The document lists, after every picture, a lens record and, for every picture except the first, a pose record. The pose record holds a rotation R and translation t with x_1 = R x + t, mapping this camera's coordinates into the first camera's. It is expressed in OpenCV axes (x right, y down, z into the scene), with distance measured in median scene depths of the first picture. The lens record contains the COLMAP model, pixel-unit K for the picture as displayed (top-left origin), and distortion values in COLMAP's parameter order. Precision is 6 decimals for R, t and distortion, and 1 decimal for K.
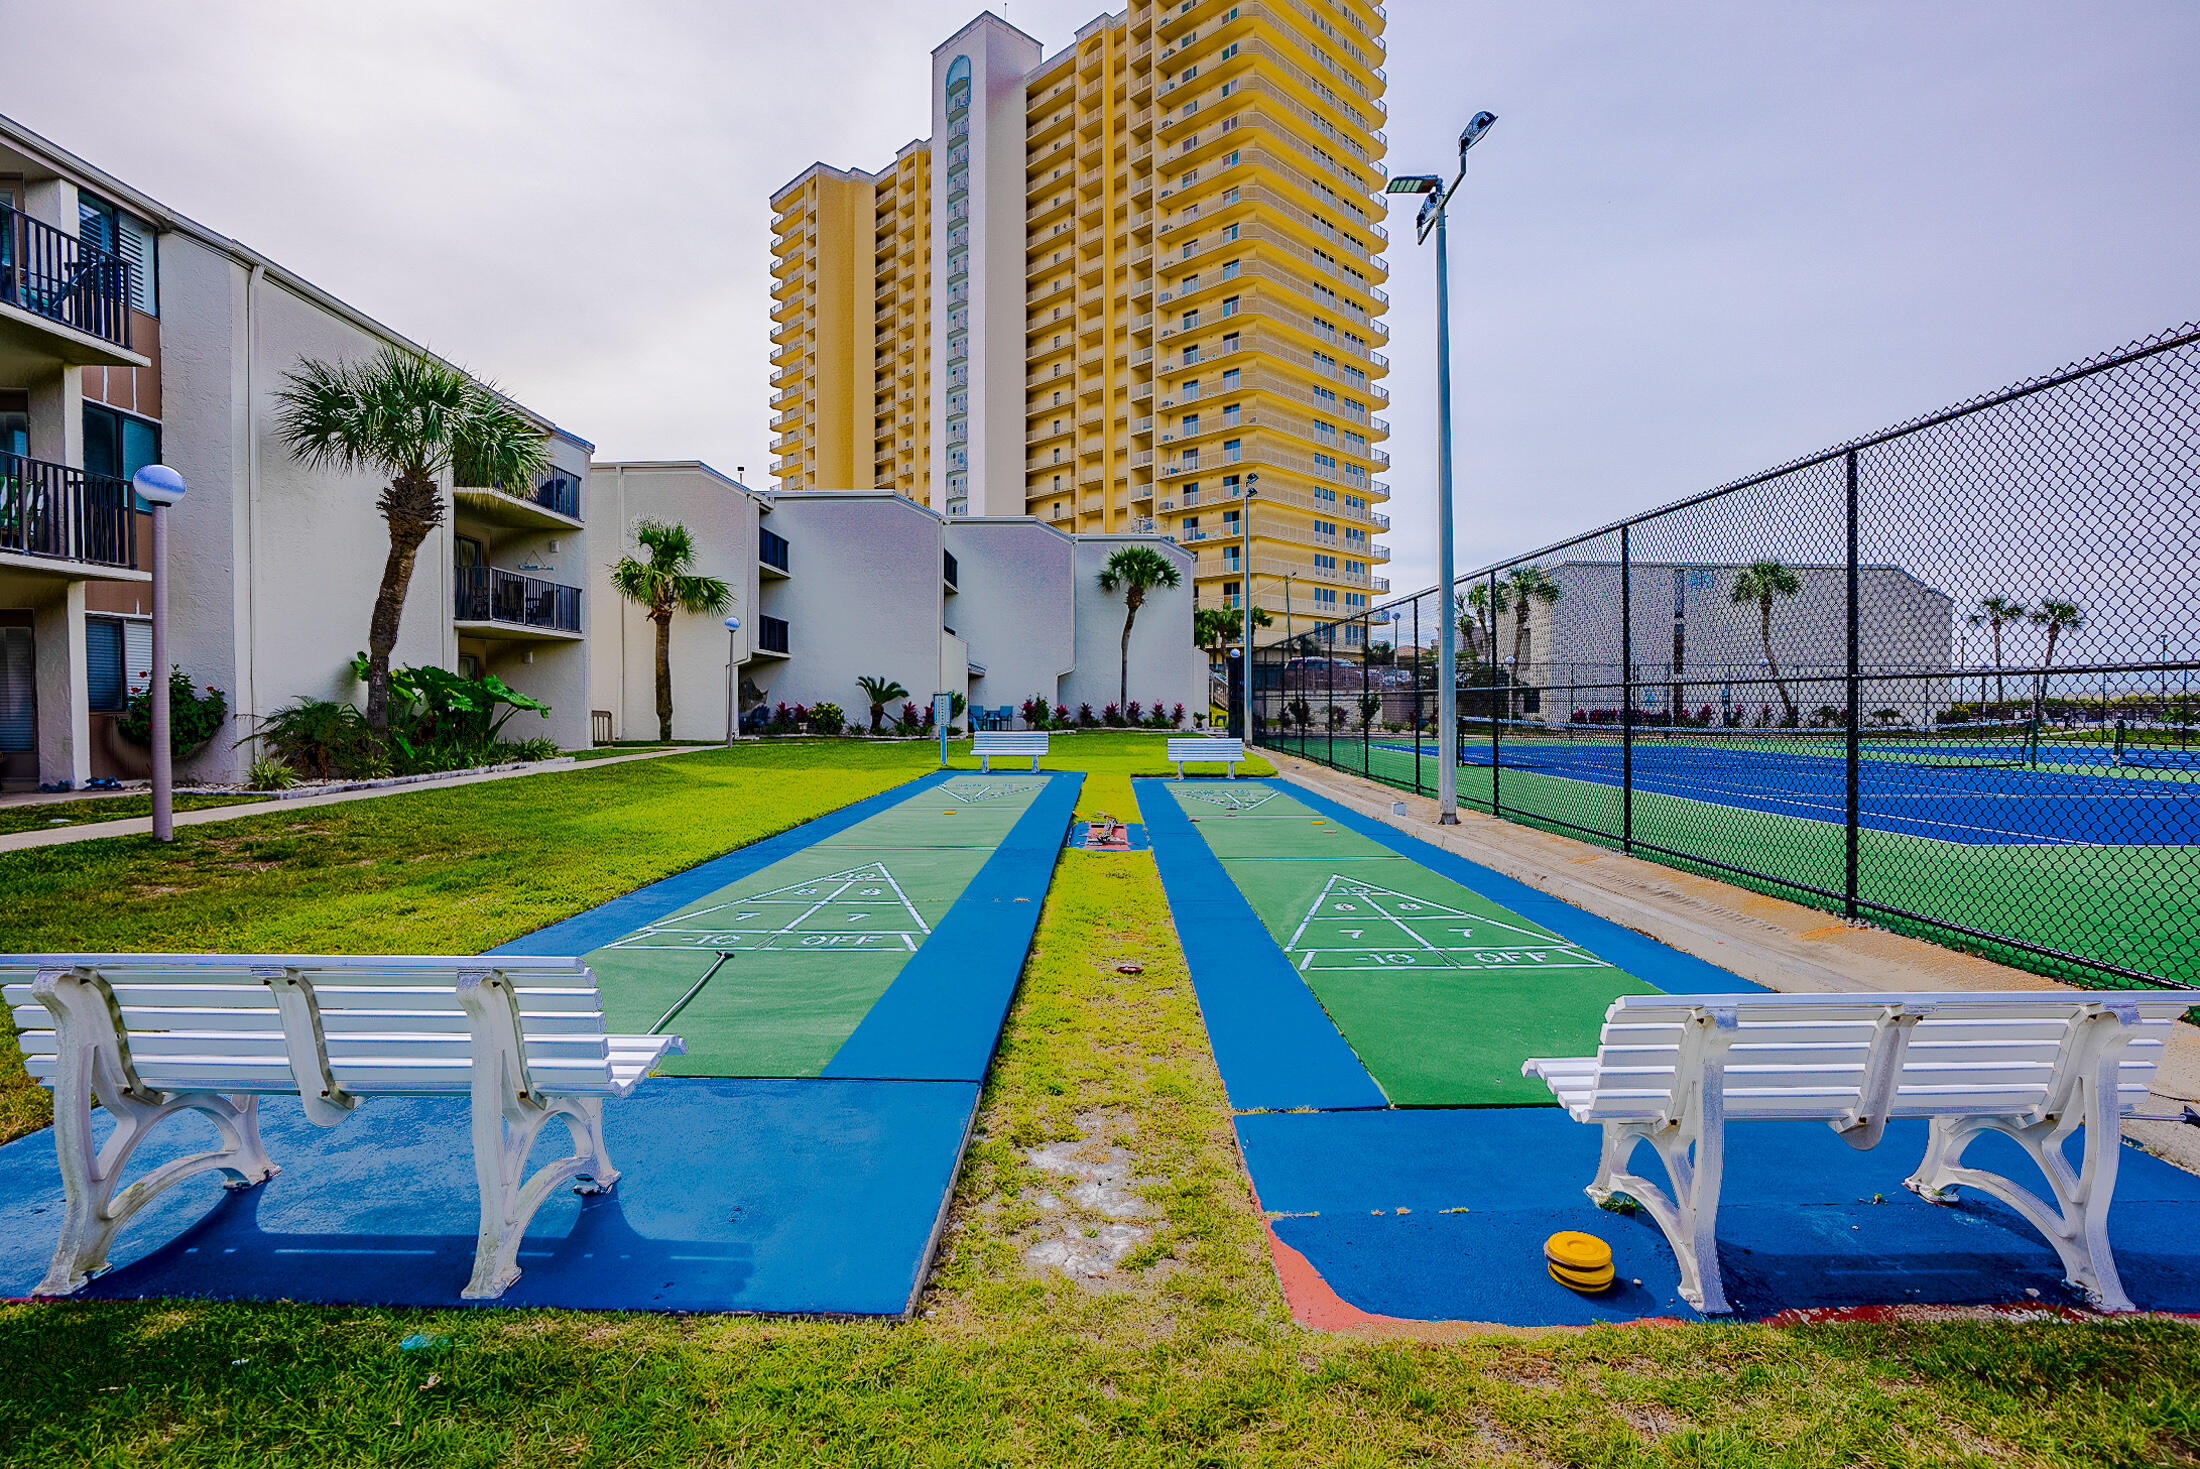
lens RADIAL K [[851.9, 0, 1100.0], [0, 851.9, 734.5], [0, 0, 1]] dist [-0.014488, 0.000177]
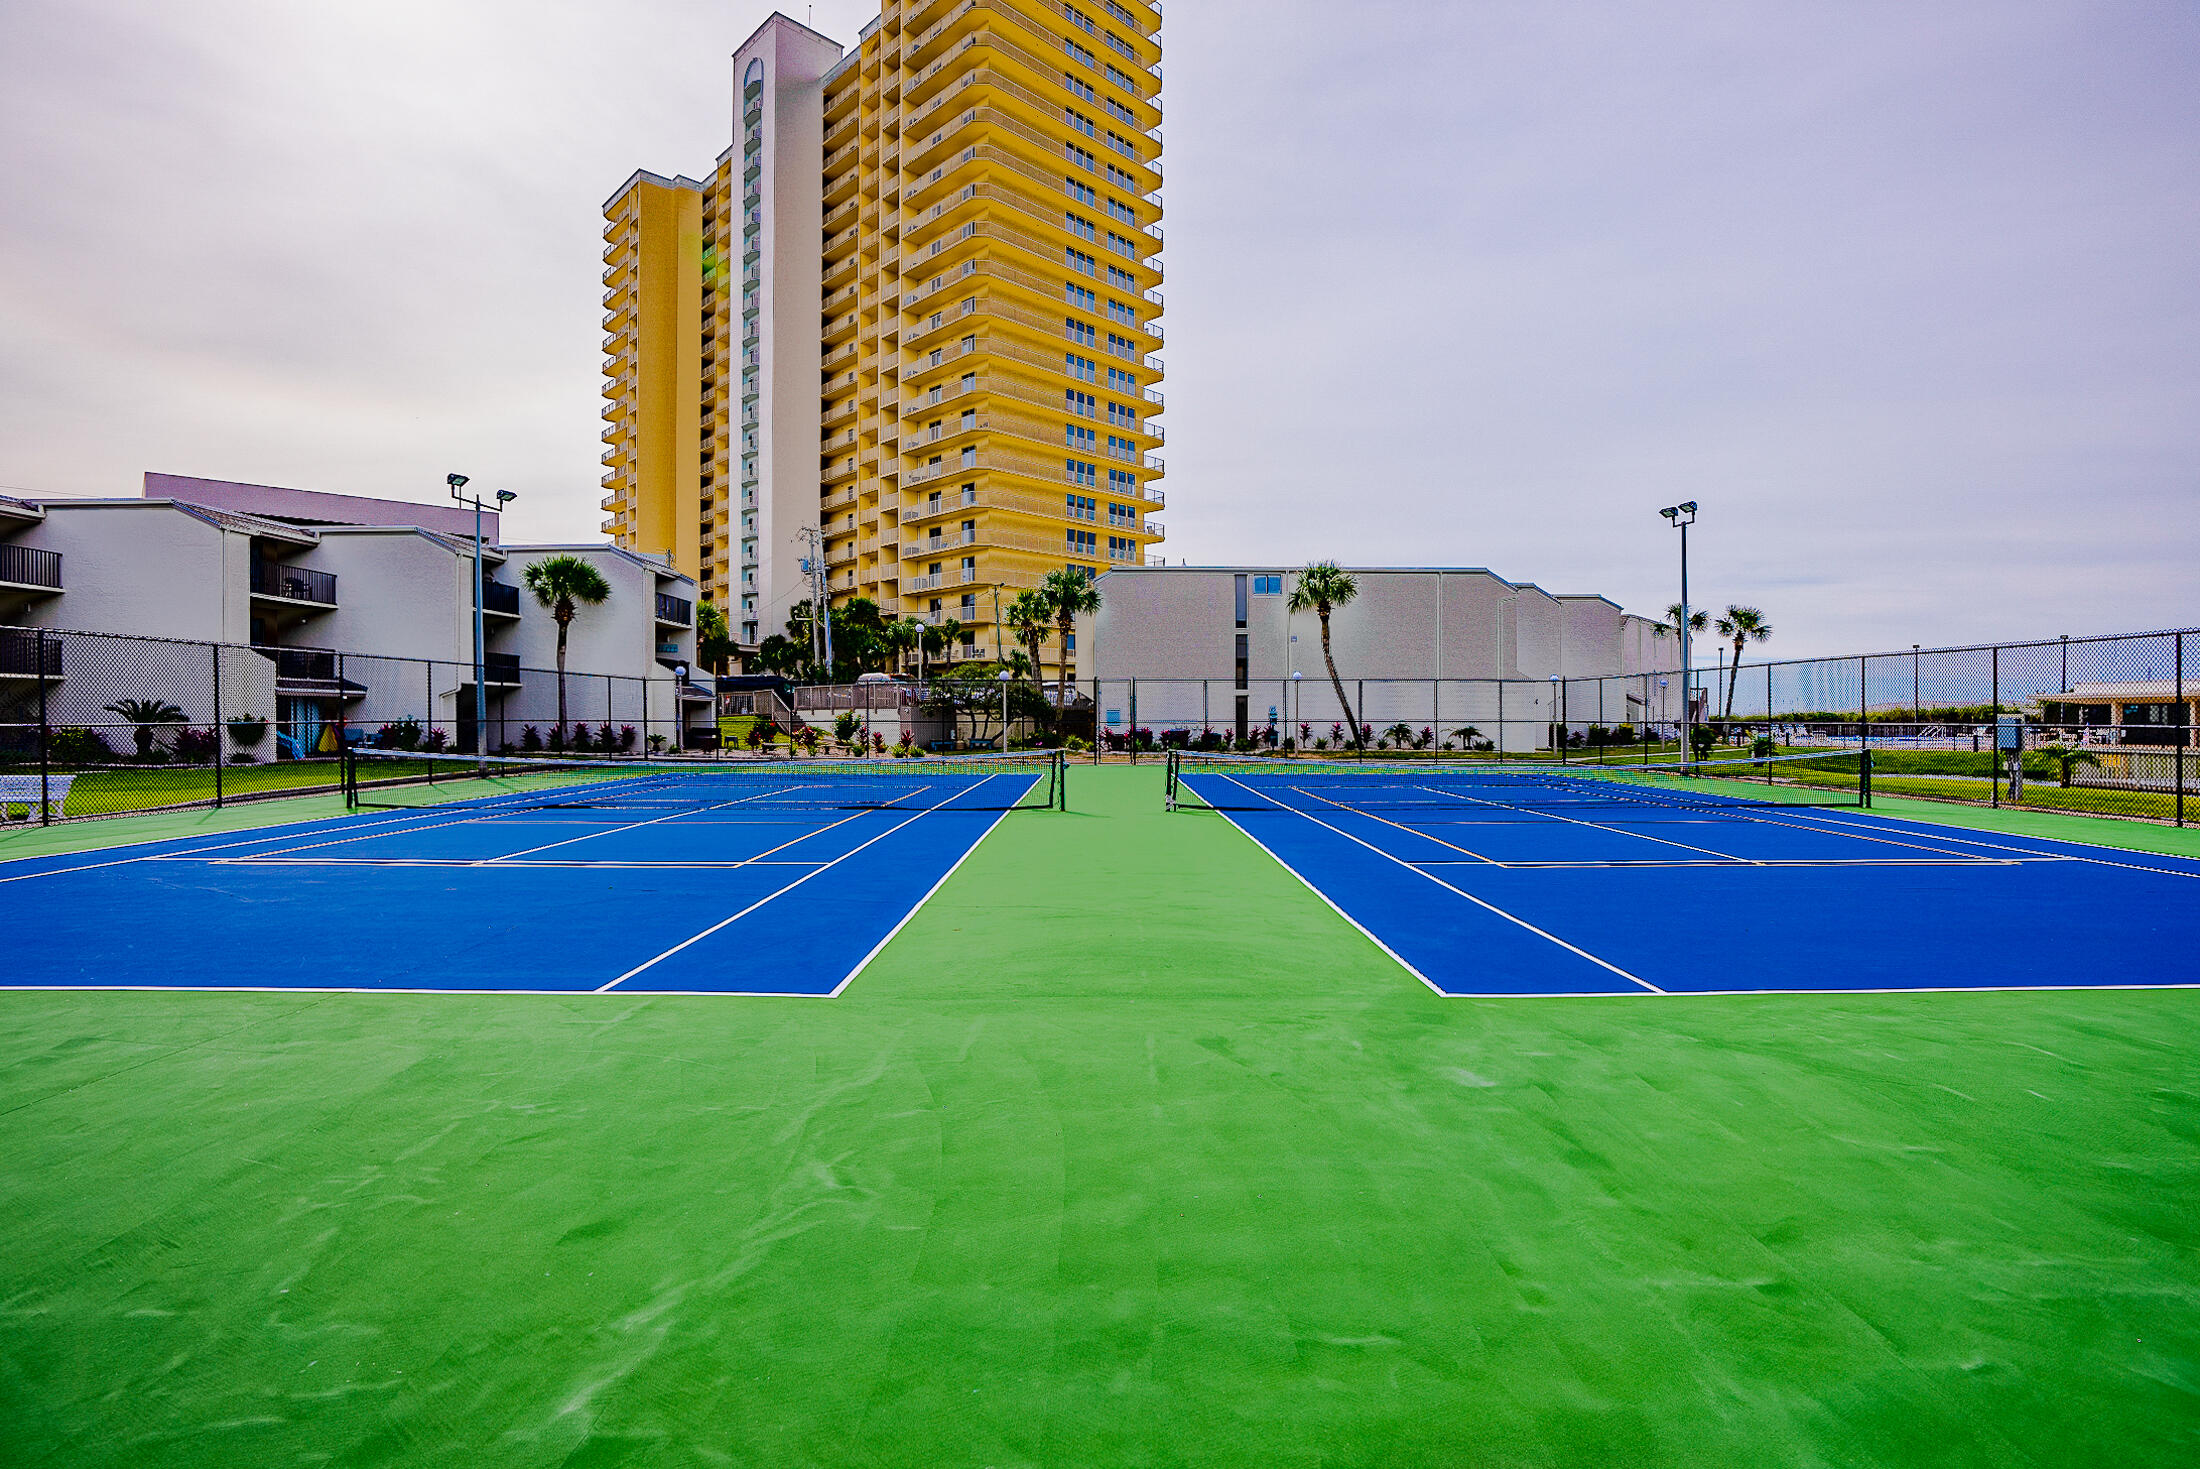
lens RADIAL K [[851.9, 0, 1100.0], [0, 851.9, 734.5], [0, 0, 1]] dist [-0.014488, 0.000177]
pose [[0.999985, -0.003304, 0.004412, 0.324367], [0.003382, 0.999837, -0.017724, -0.004431], [-0.004353, 0.017739, 0.999833, 0.053984]]
